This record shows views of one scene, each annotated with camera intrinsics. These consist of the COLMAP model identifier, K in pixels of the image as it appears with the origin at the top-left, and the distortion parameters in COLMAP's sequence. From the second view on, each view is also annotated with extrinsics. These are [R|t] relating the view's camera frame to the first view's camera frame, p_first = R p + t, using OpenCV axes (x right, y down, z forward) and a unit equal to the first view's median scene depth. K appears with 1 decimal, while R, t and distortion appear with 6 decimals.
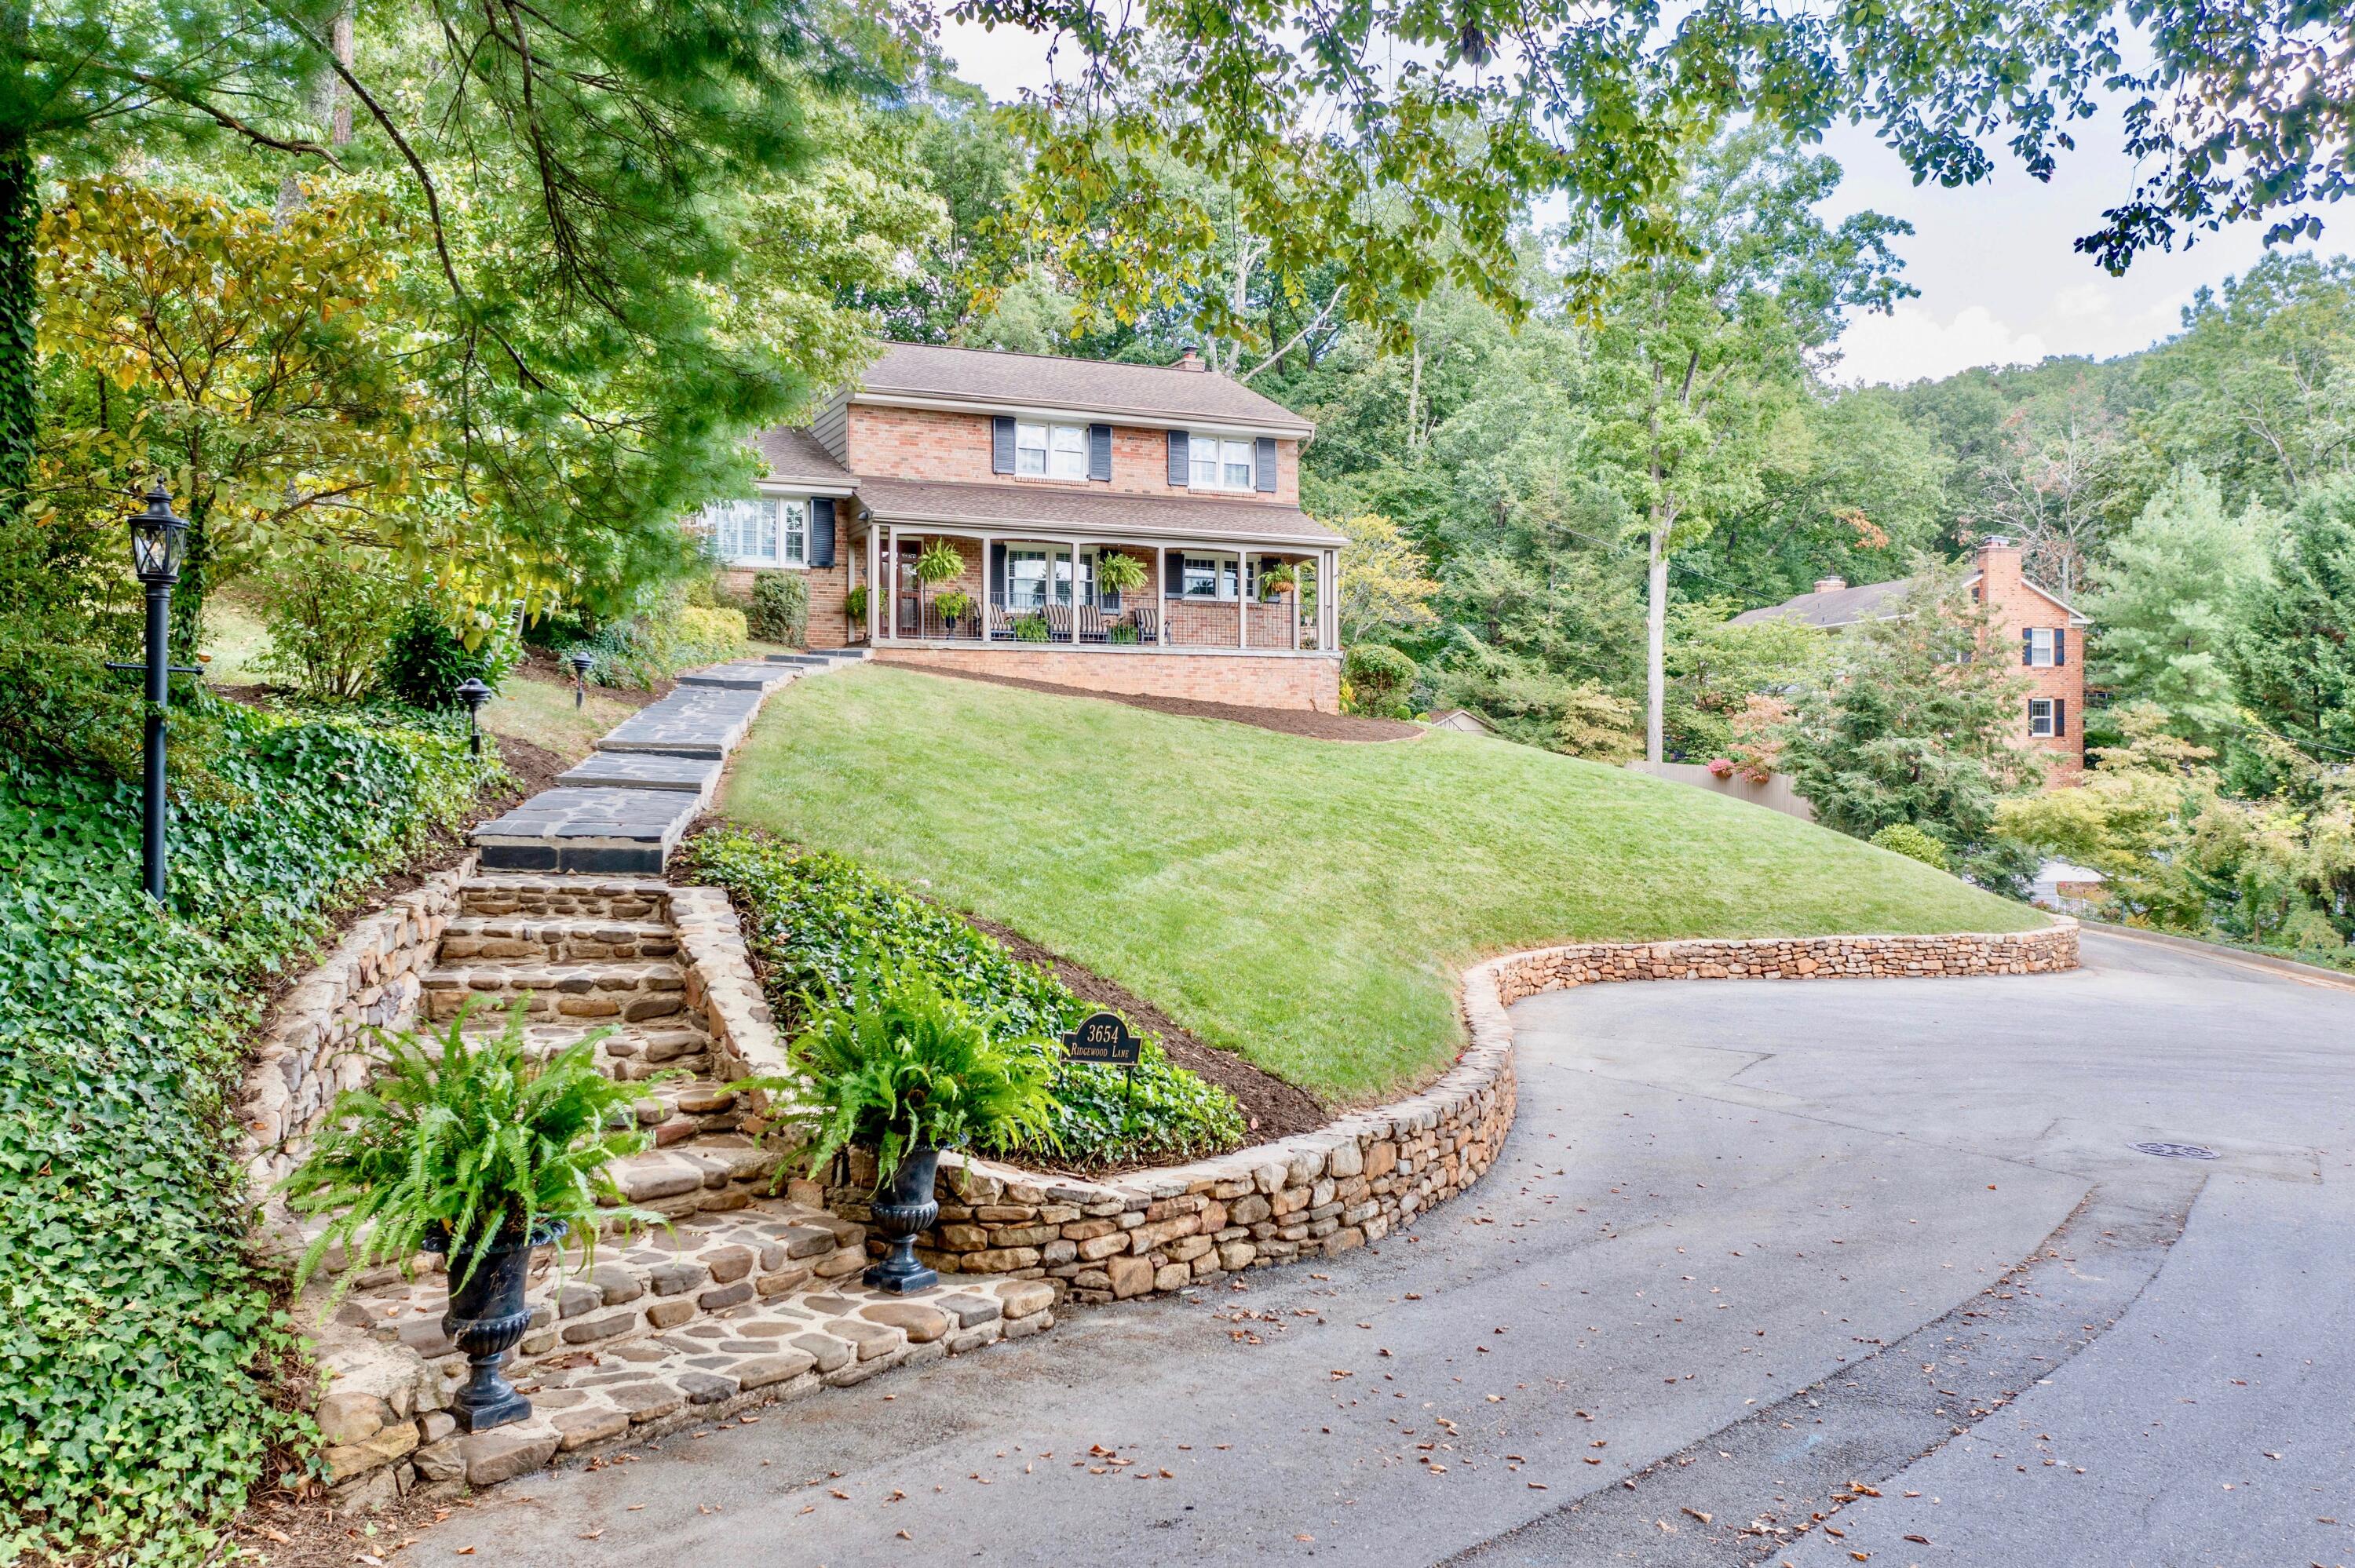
lens RADIAL K [[1852.7, 0, 1177.5], [0, 1852.7, 784.0], [0, 0, 1]] dist [-0.029072, 0.006609]
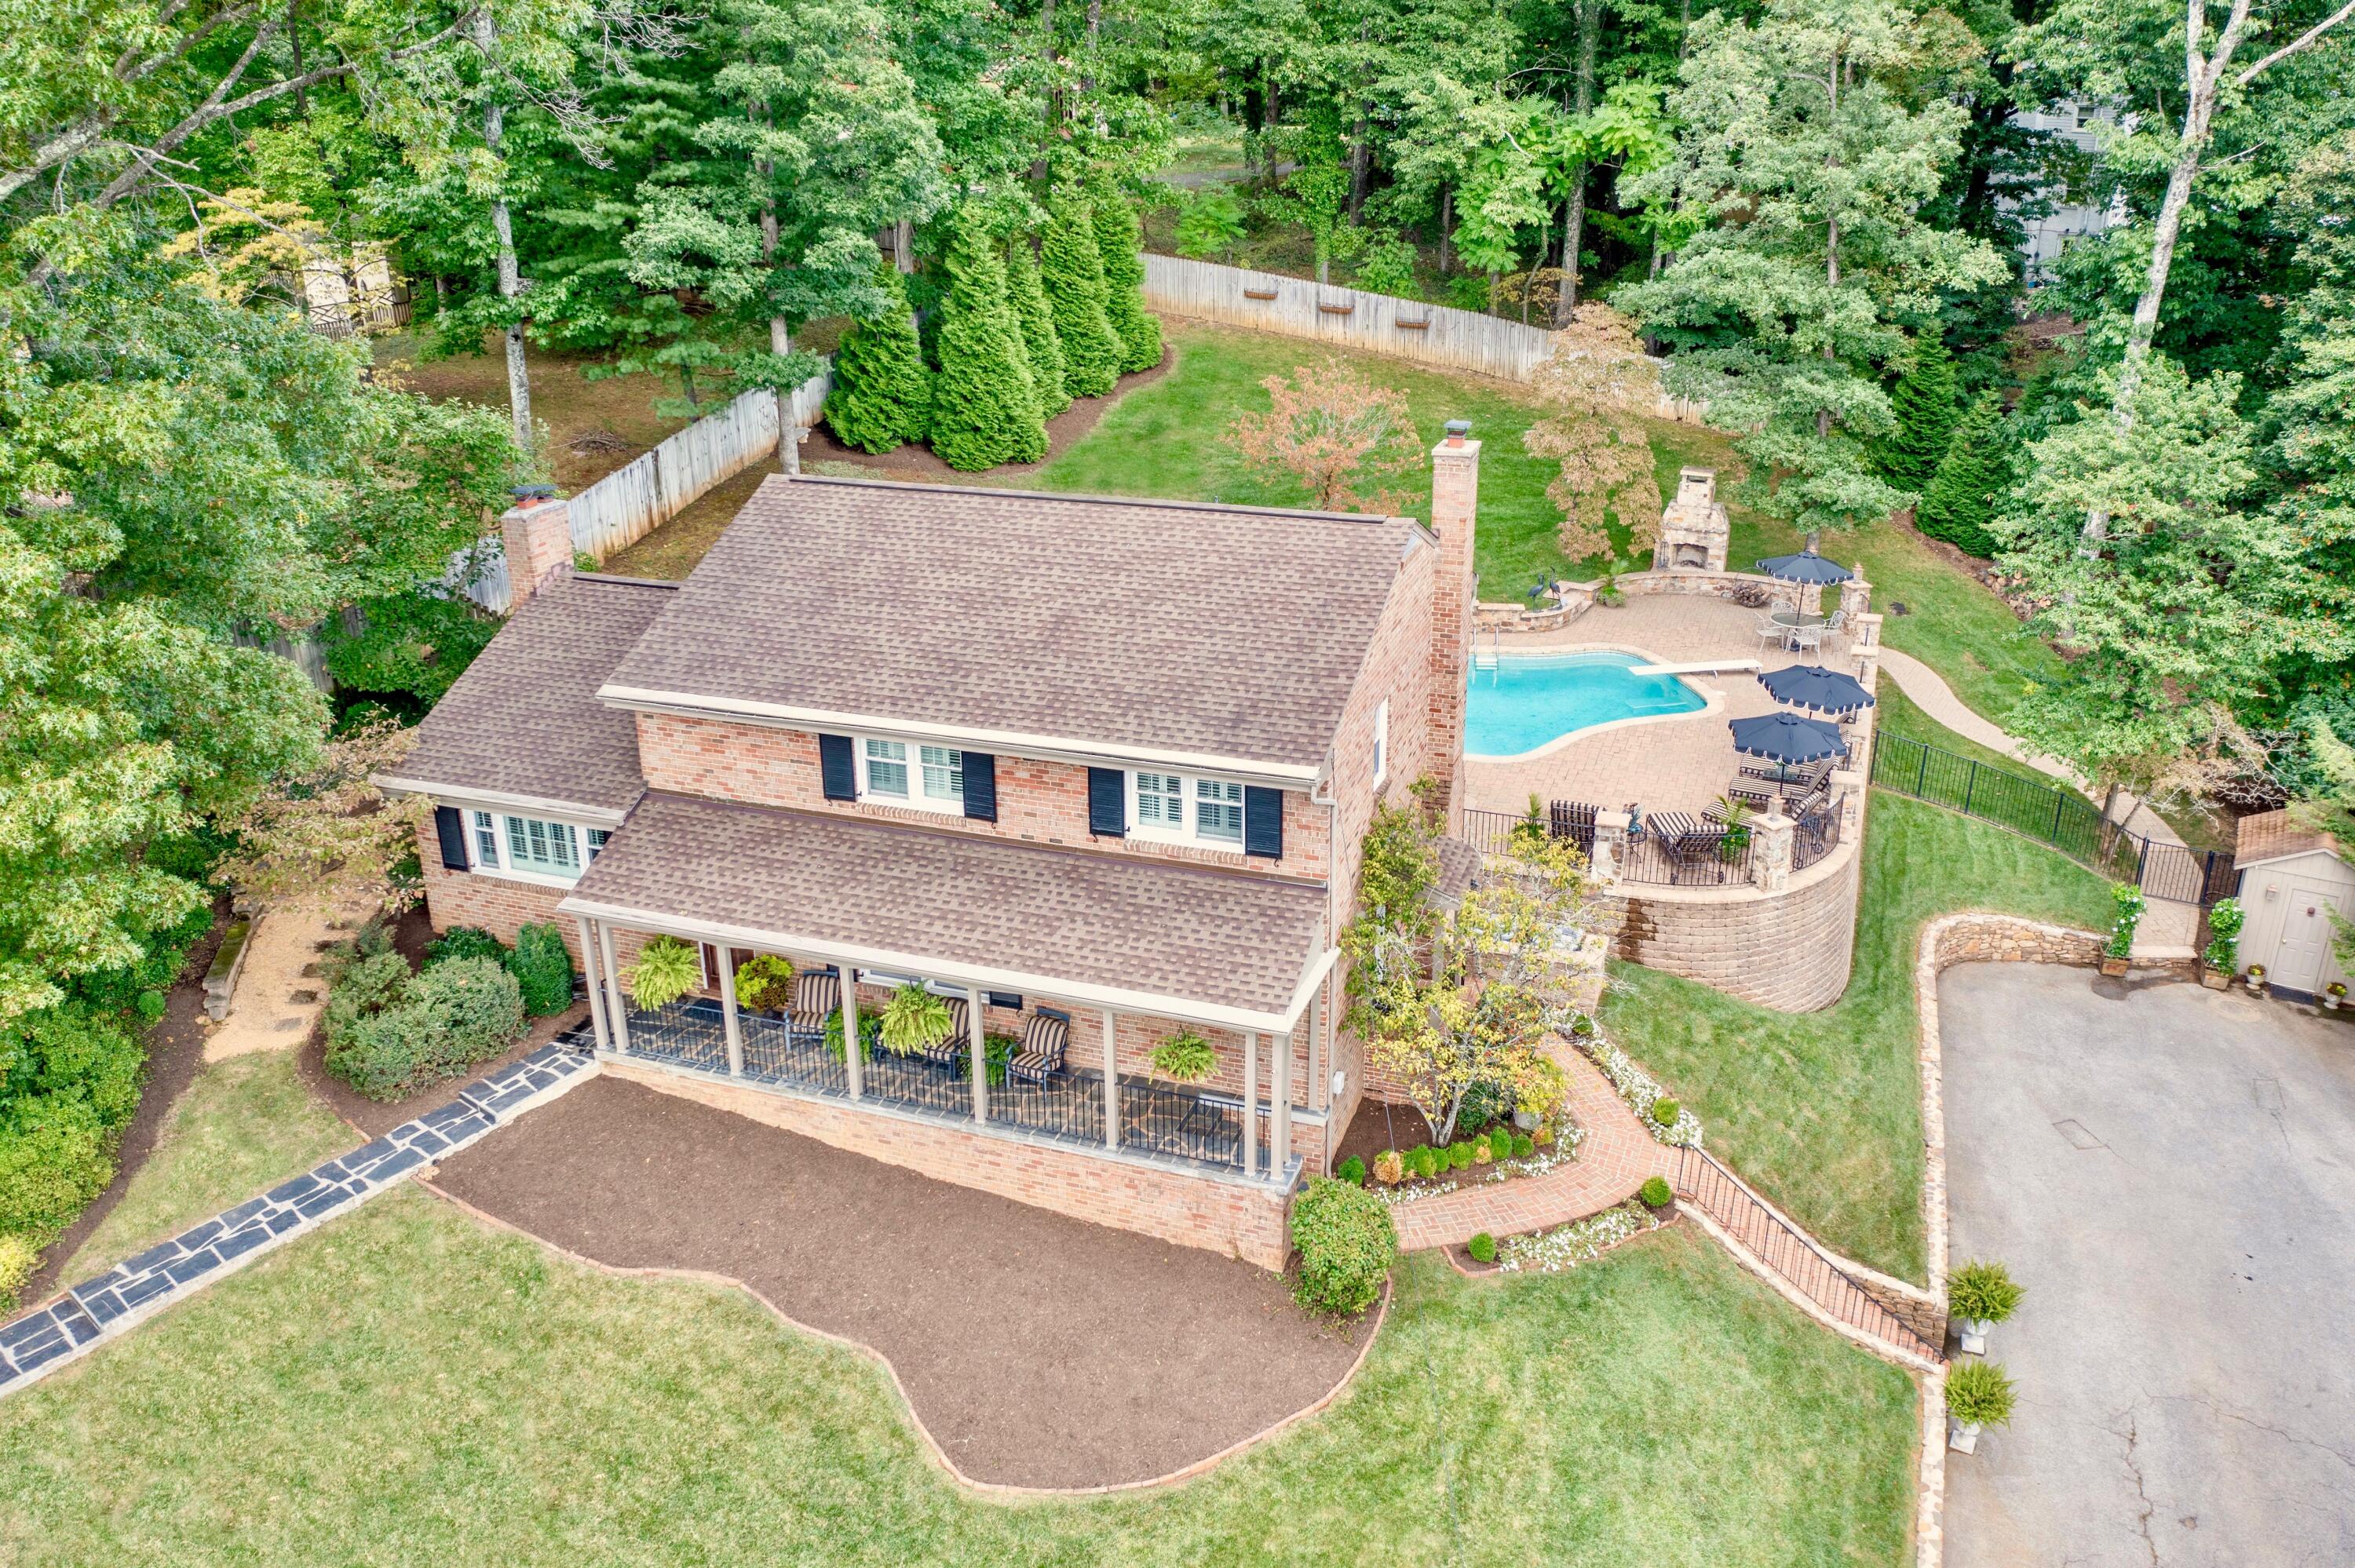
lens RADIAL K [[1852.7, 0, 1177.5], [0, 1852.7, 784.0], [0, 0, 1]] dist [-0.029072, 0.006609]
pose [[0.706118, 0.255782, -0.660282, 0.420126], [0.002713, 0.931494, 0.363746, -0.403332], [0.708089, -0.258639, 0.657051, 0.626661]]
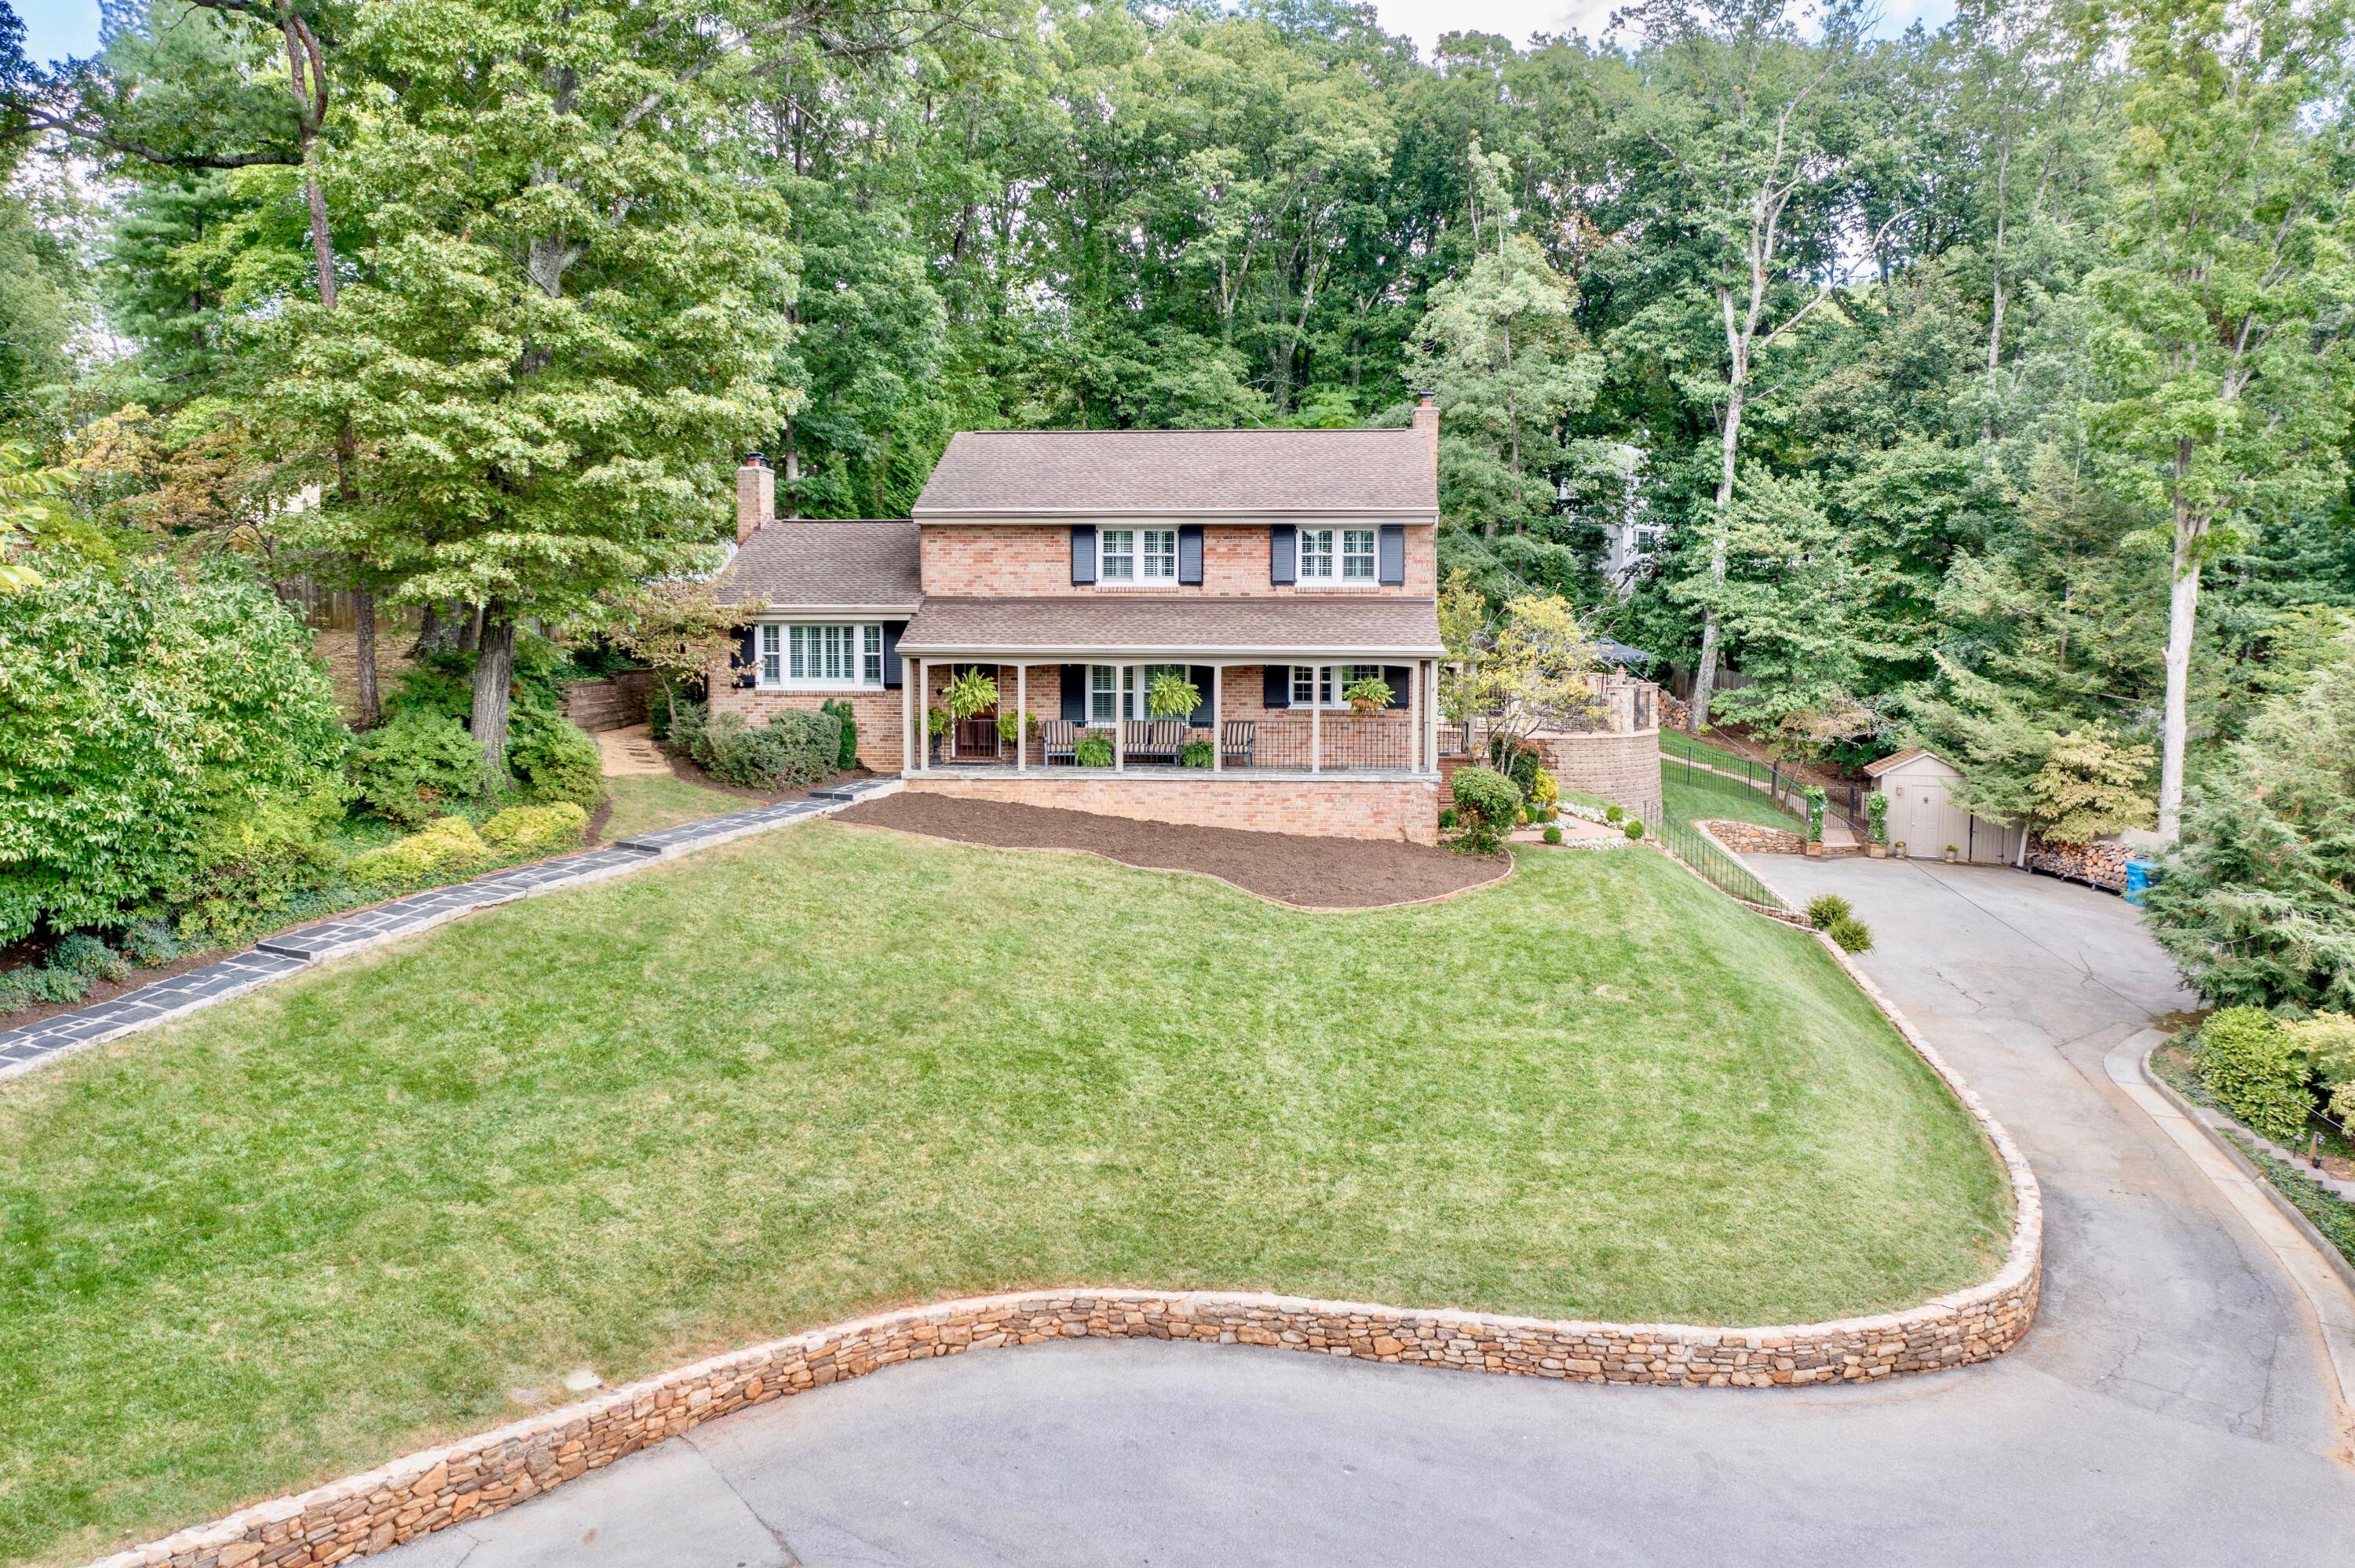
lens RADIAL K [[1852.7, 0, 1177.5], [0, 1852.7, 784.0], [0, 0, 1]] dist [-0.029072, 0.006609]
pose [[0.873937, 0.044260, -0.484020, 0.409388], [-0.009201, 0.997173, 0.074571, -0.132236], [0.485953, -0.060717, 0.871874, 0.167459]]
